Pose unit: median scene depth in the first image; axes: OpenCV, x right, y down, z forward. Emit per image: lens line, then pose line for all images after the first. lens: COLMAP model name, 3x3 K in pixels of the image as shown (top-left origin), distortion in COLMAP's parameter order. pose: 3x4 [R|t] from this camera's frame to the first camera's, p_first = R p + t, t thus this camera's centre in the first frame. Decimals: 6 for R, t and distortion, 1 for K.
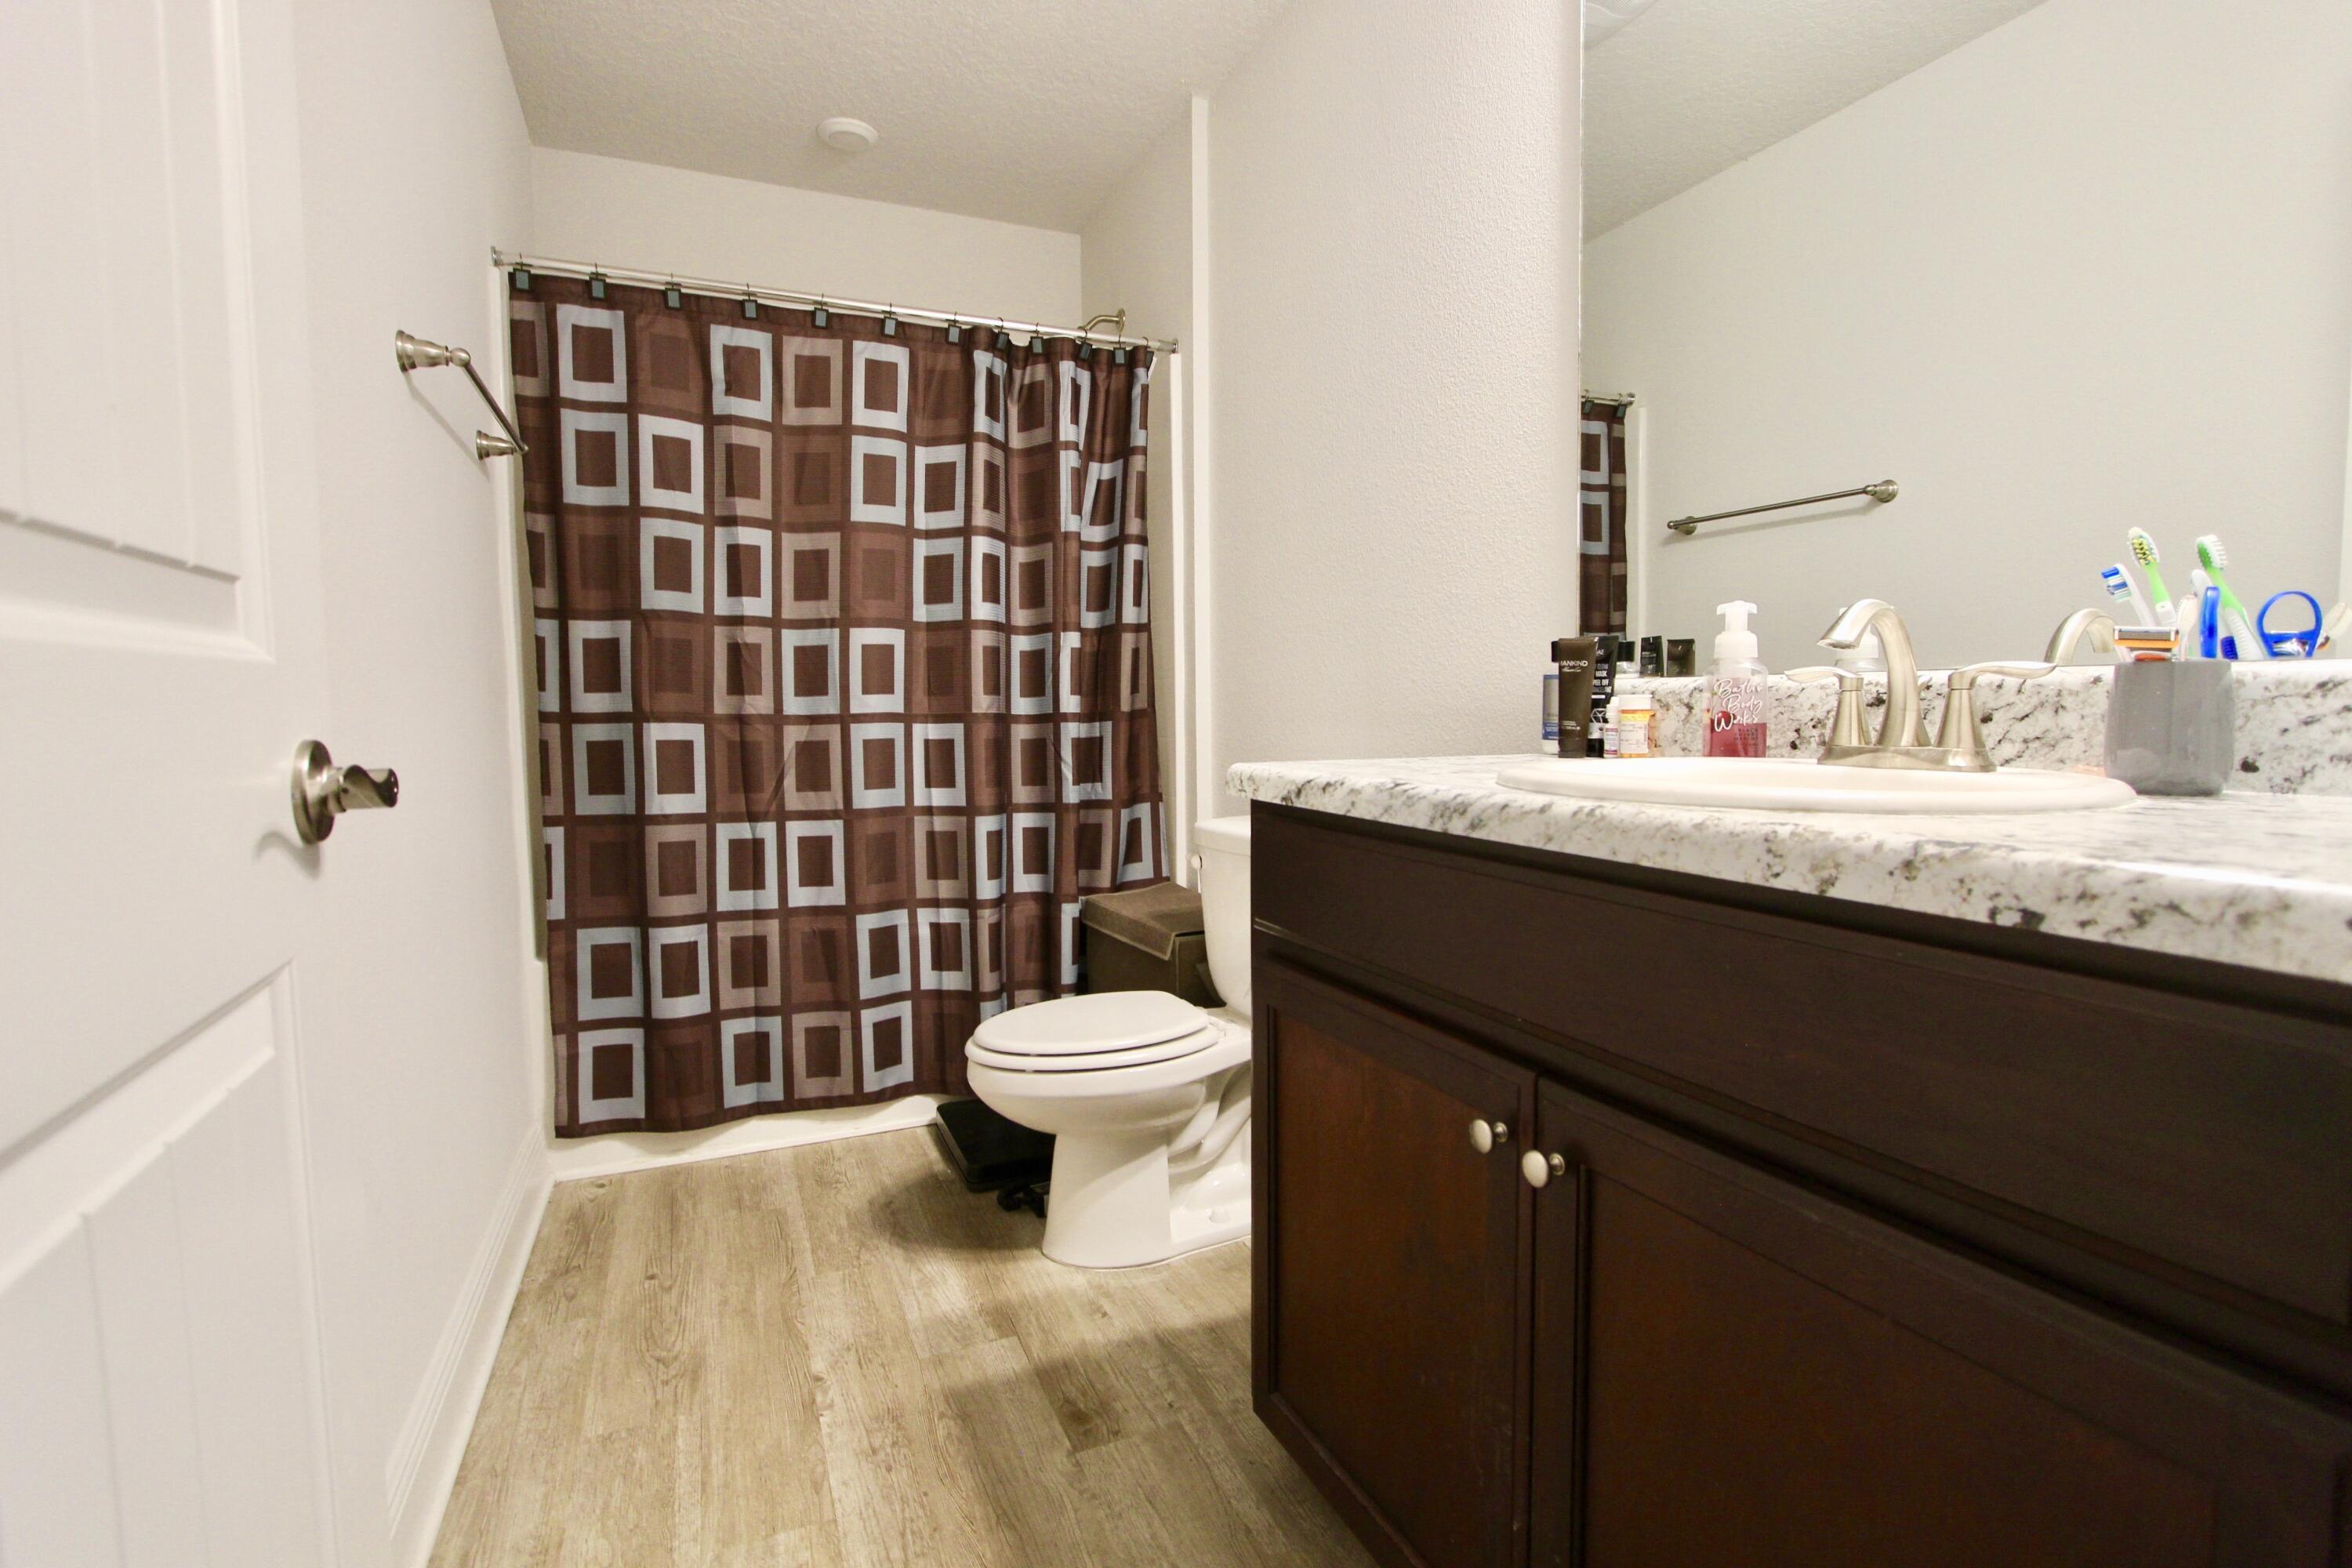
lens RADIAL K [[1087.2, 0, 1181.7], [0, 1087.2, 770.0], [0, 0, 1]] dist [-0.012026, 0.000250]
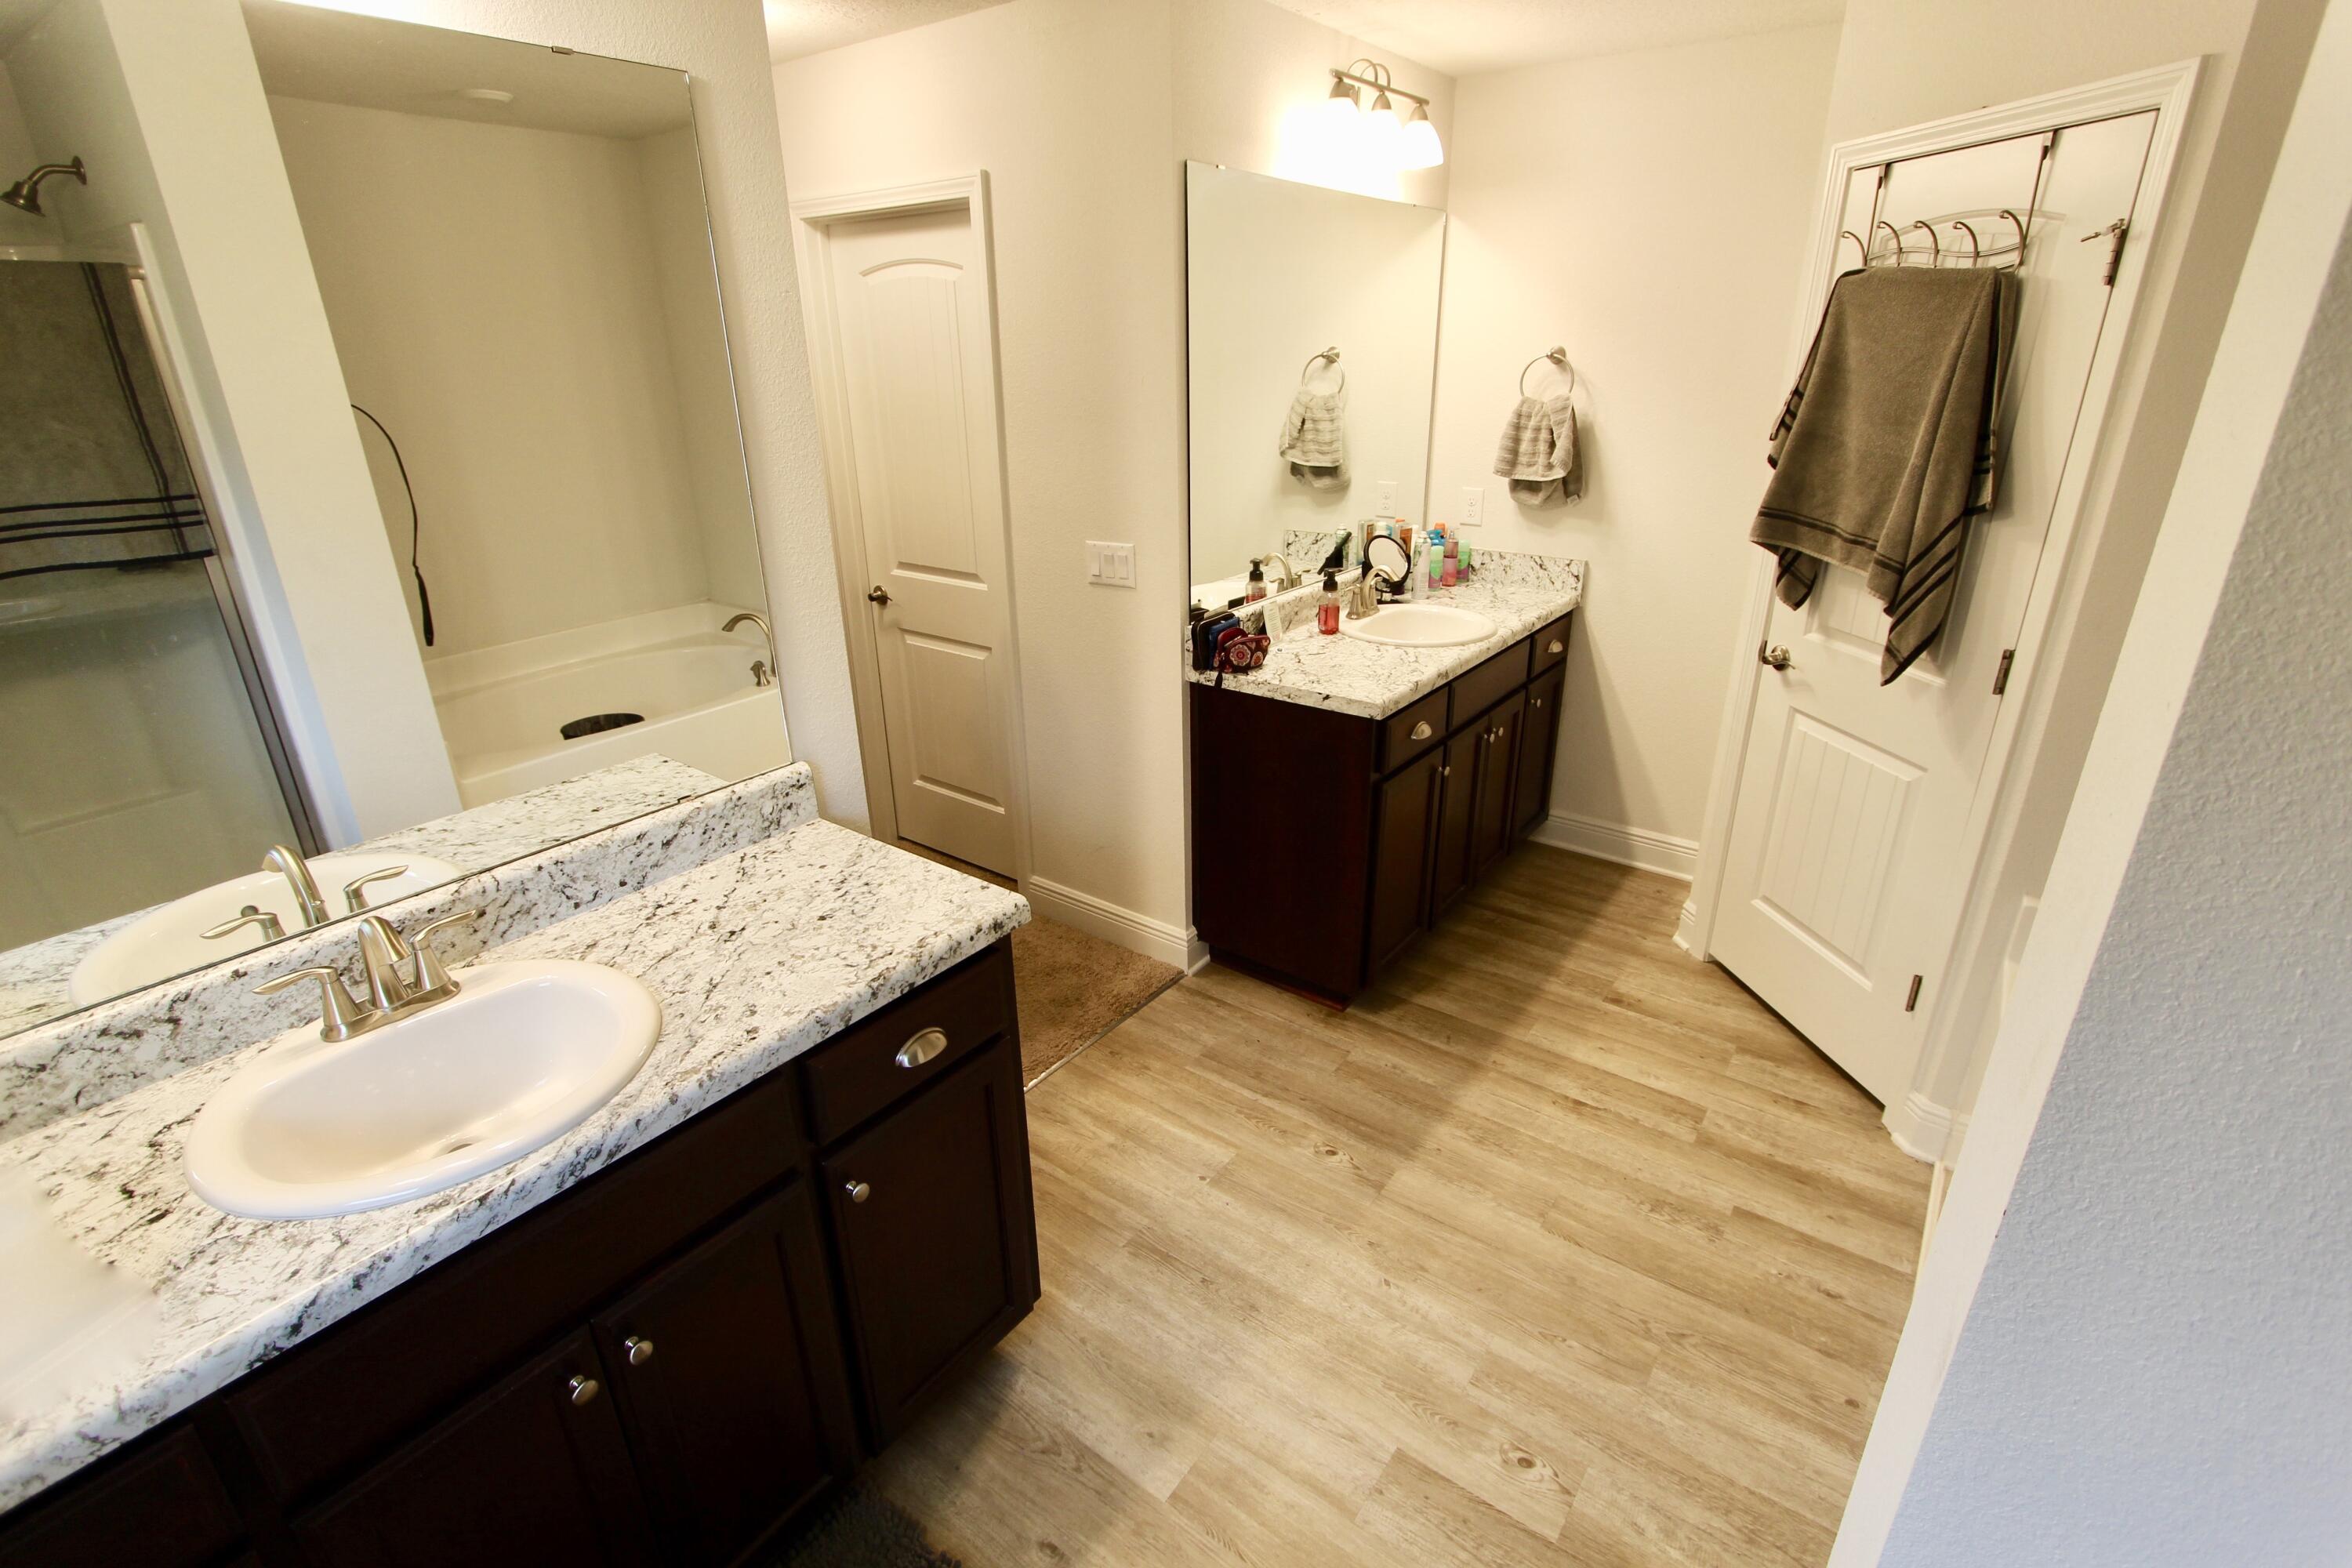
lens RADIAL K [[1087.2, 0, 1183.3], [0, 1087.2, 778.4], [0, 0, 1]] dist [-0.012026, 0.000250]
pose [[-0.504000, -0.318918, 0.802668, -1.069072], [0.058923, 0.914471, 0.400338, -0.919429], [-0.861692, 0.249066, -0.442102, 0.944206]]
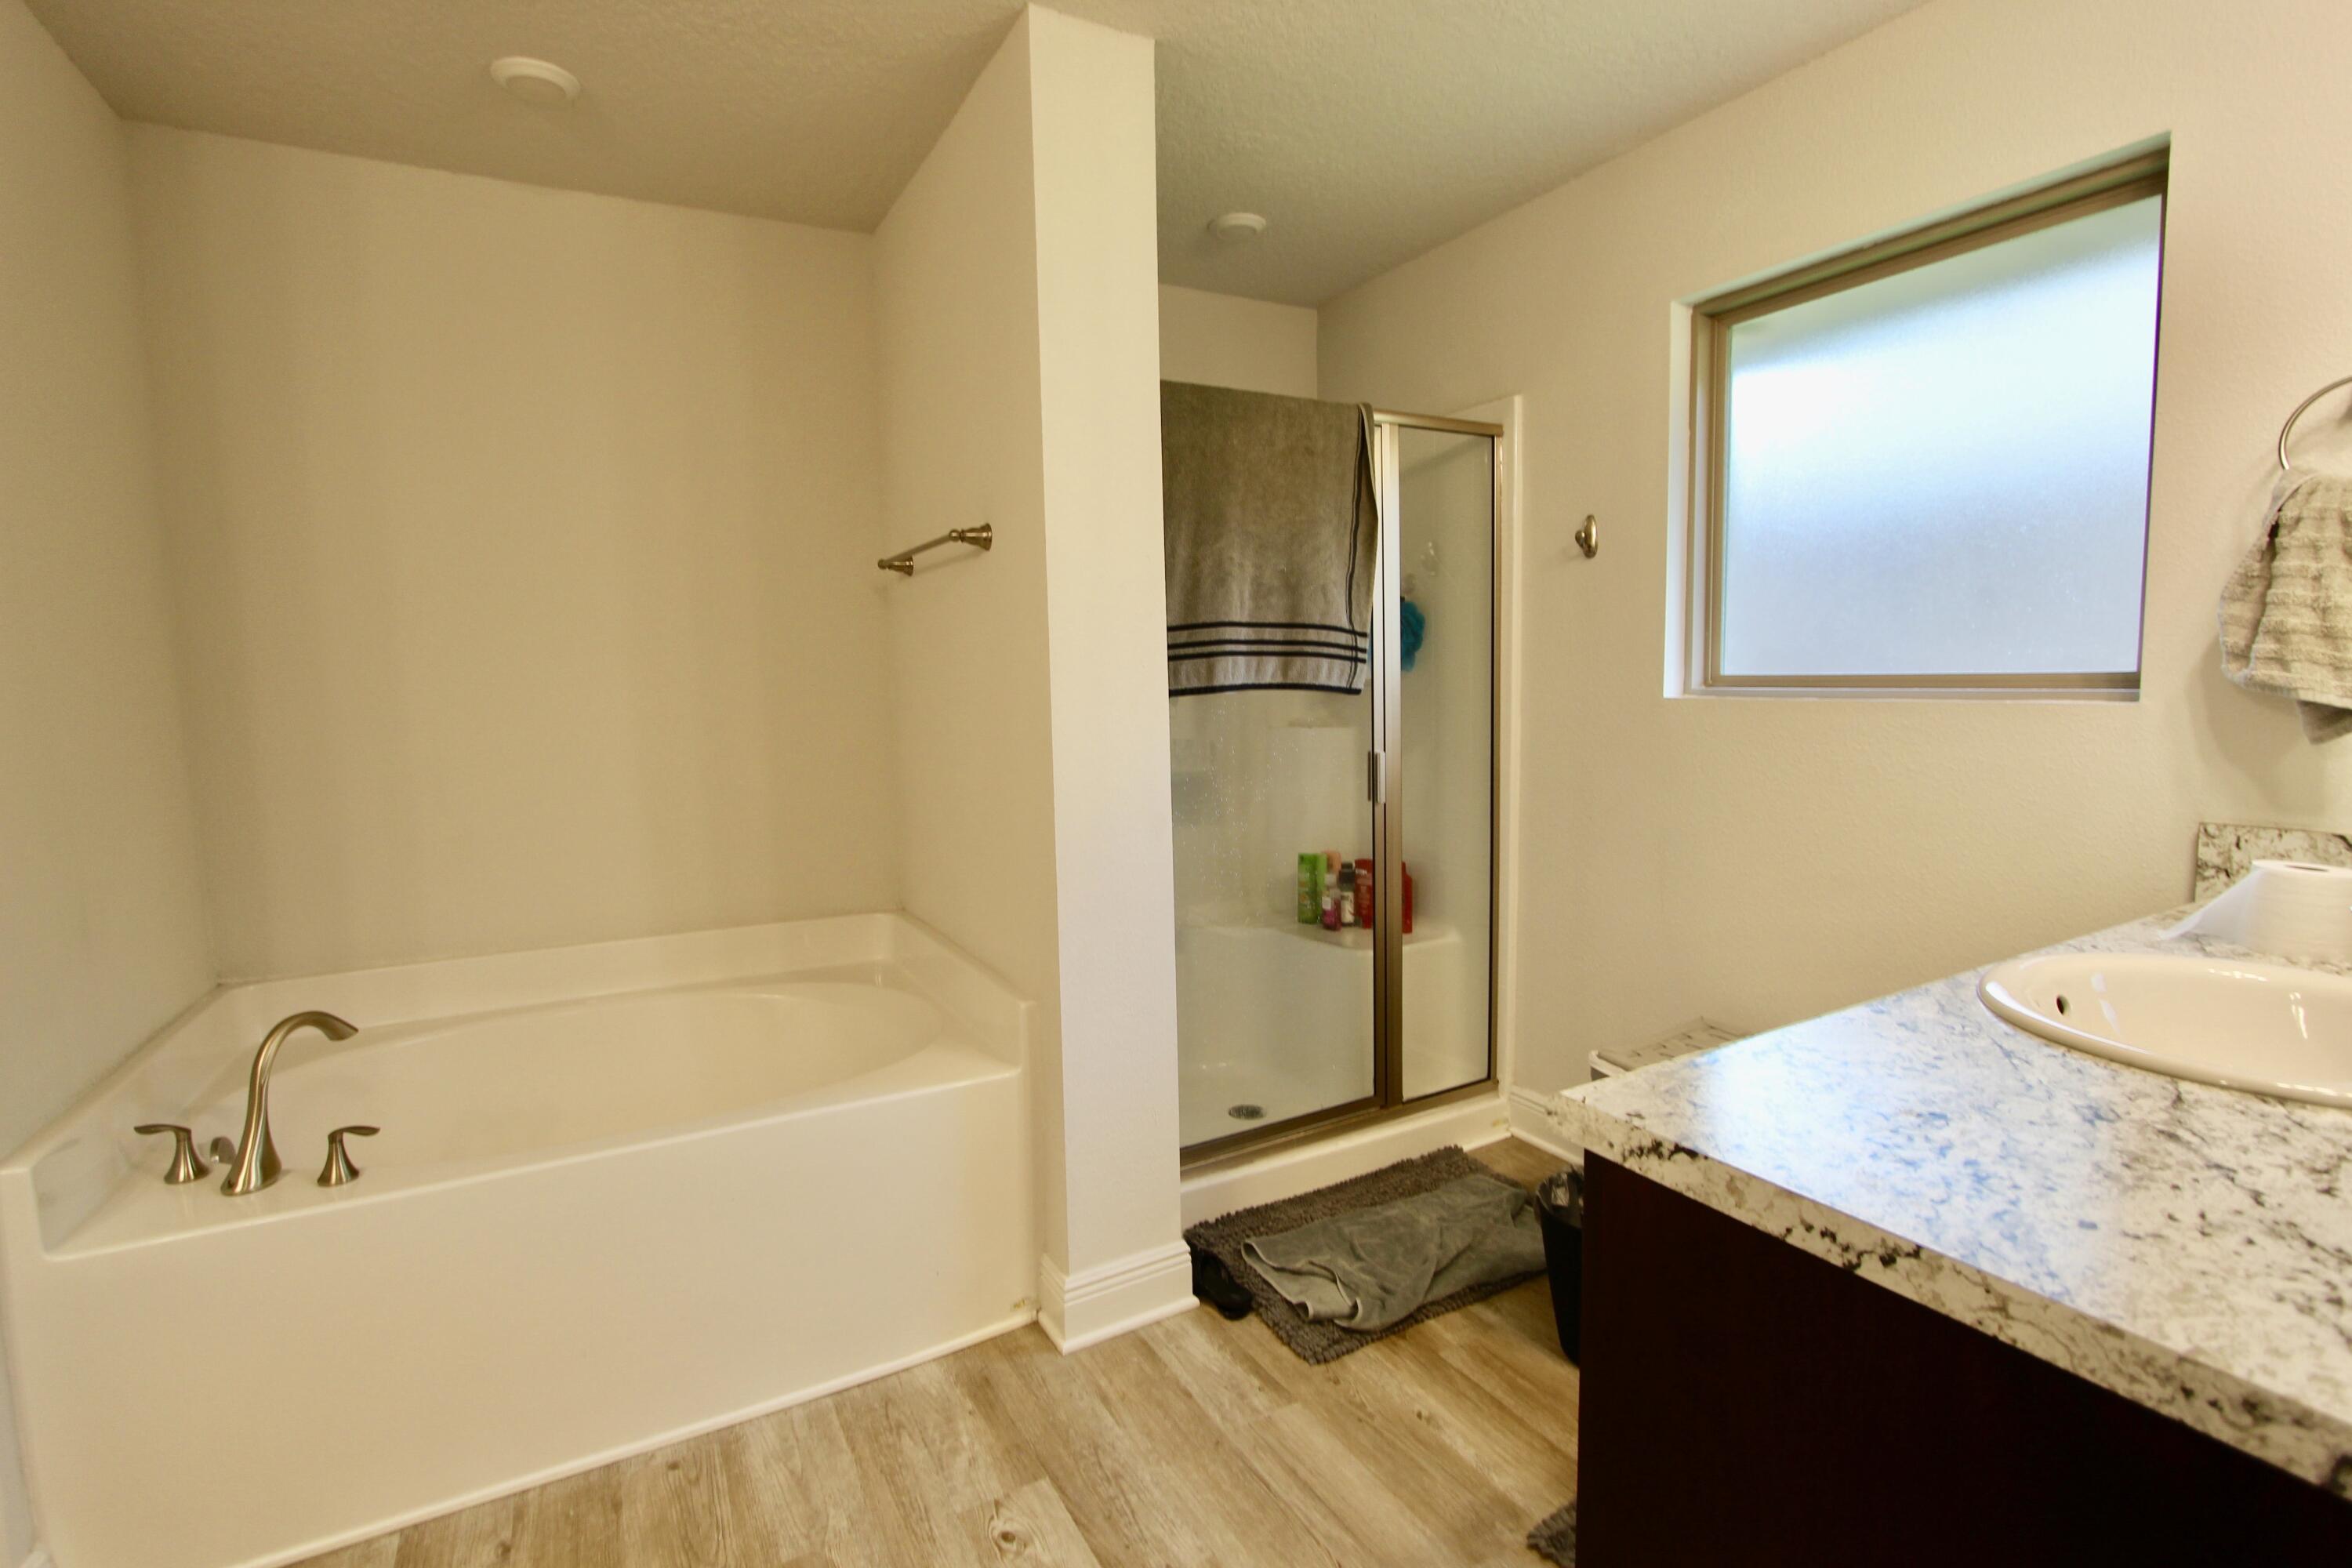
lens RADIAL K [[1087.2, 0, 1177.7], [0, 1087.2, 778.3], [0, 0, 1]] dist [-0.012026, 0.000250]
pose [[0.096012, 0.099411, -0.990404, 1.659916], [-0.031258, 0.994811, 0.096823, -0.366692], [0.994889, 0.021662, 0.098621, -0.143759]]
